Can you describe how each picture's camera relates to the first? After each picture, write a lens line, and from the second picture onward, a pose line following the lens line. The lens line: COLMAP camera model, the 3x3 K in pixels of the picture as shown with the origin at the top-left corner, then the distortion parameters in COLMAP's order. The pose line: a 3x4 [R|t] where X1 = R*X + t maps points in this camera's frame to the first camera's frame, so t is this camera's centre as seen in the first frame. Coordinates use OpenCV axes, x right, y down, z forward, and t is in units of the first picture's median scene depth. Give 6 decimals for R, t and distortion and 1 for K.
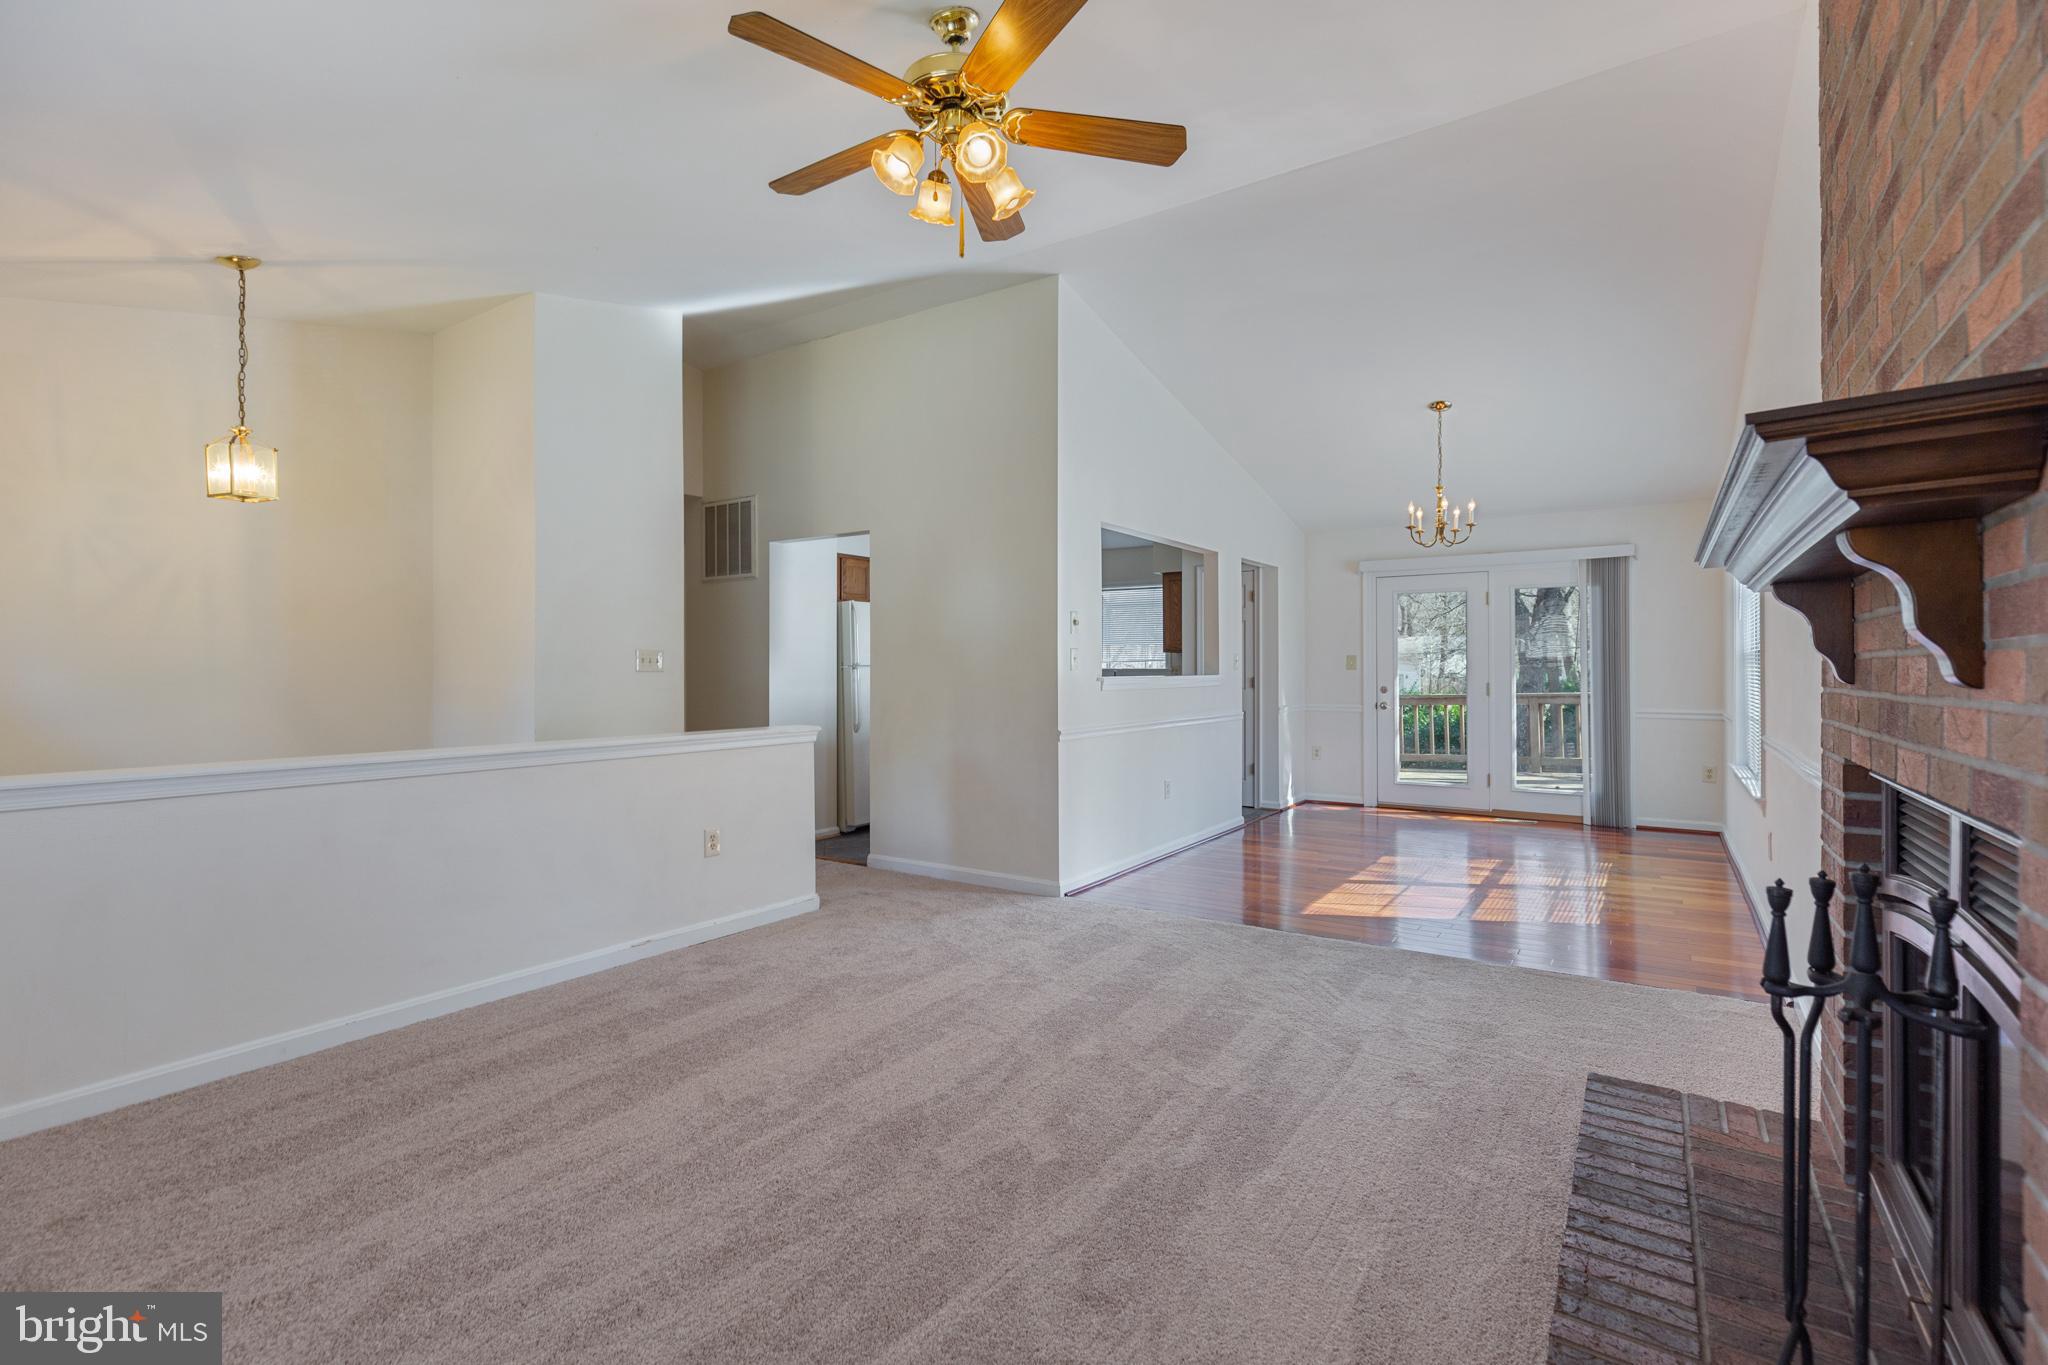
lens RADIAL K [[933.6, 0, 1022.5], [0, 933.6, 669.5], [0, 0, 1]] dist [0.003882, -0.000667]
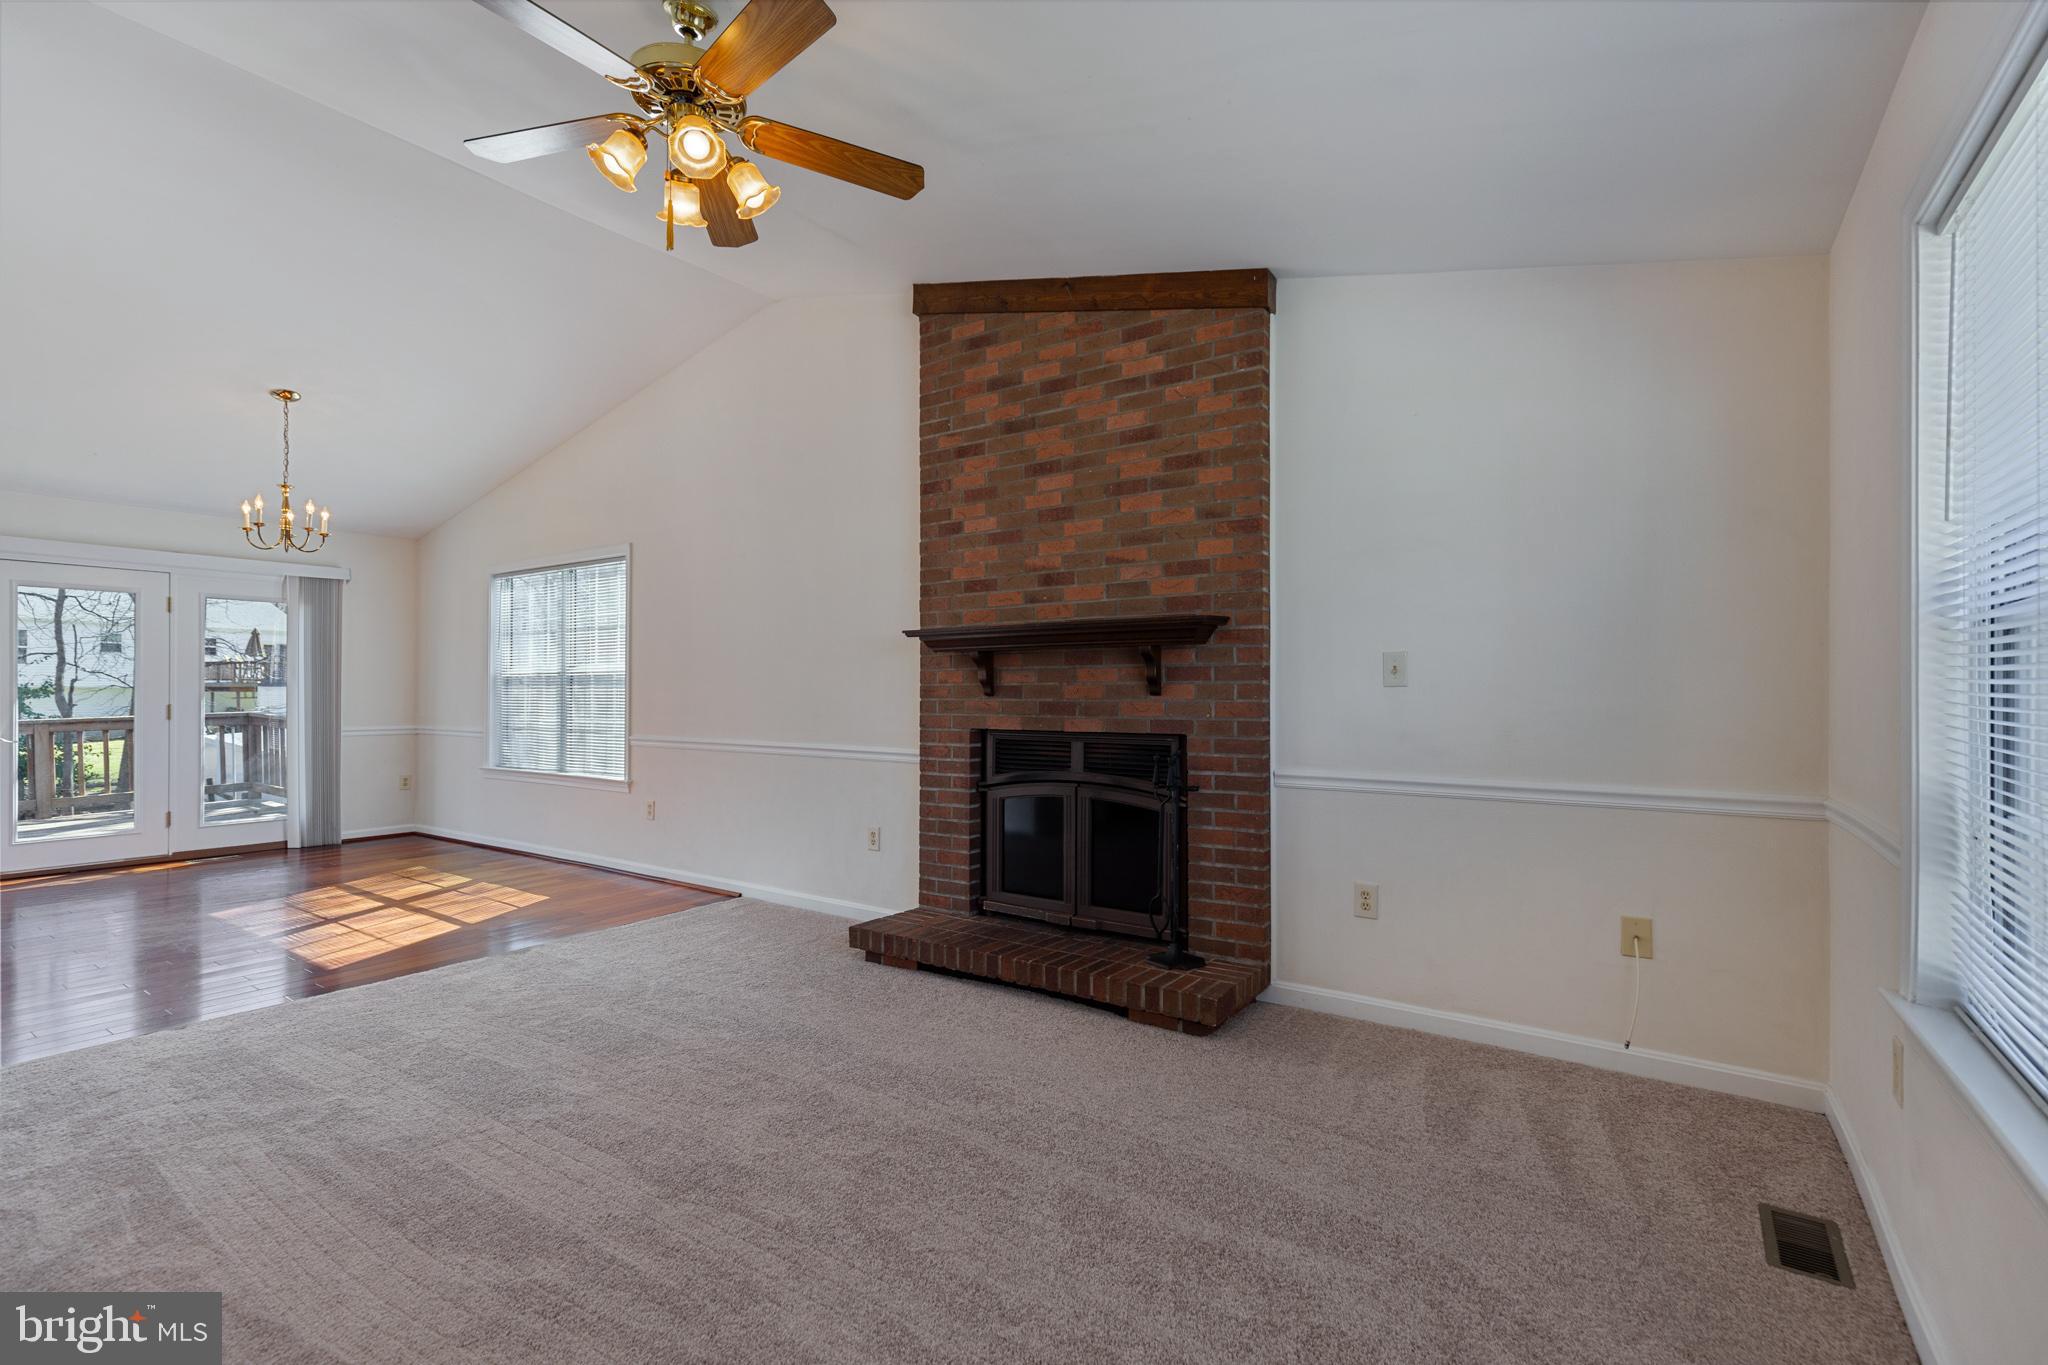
lens RADIAL K [[933.6, 0, 1022.5], [0, 933.6, 684.2], [0, 0, 1]] dist [0.003882, -0.000667]
pose [[0.017181, 0.010892, 0.999793, -0.372989], [-0.002560, 0.999938, -0.010849, 0.003420], [-0.999849, -0.002373, 0.017208, 0.231619]]
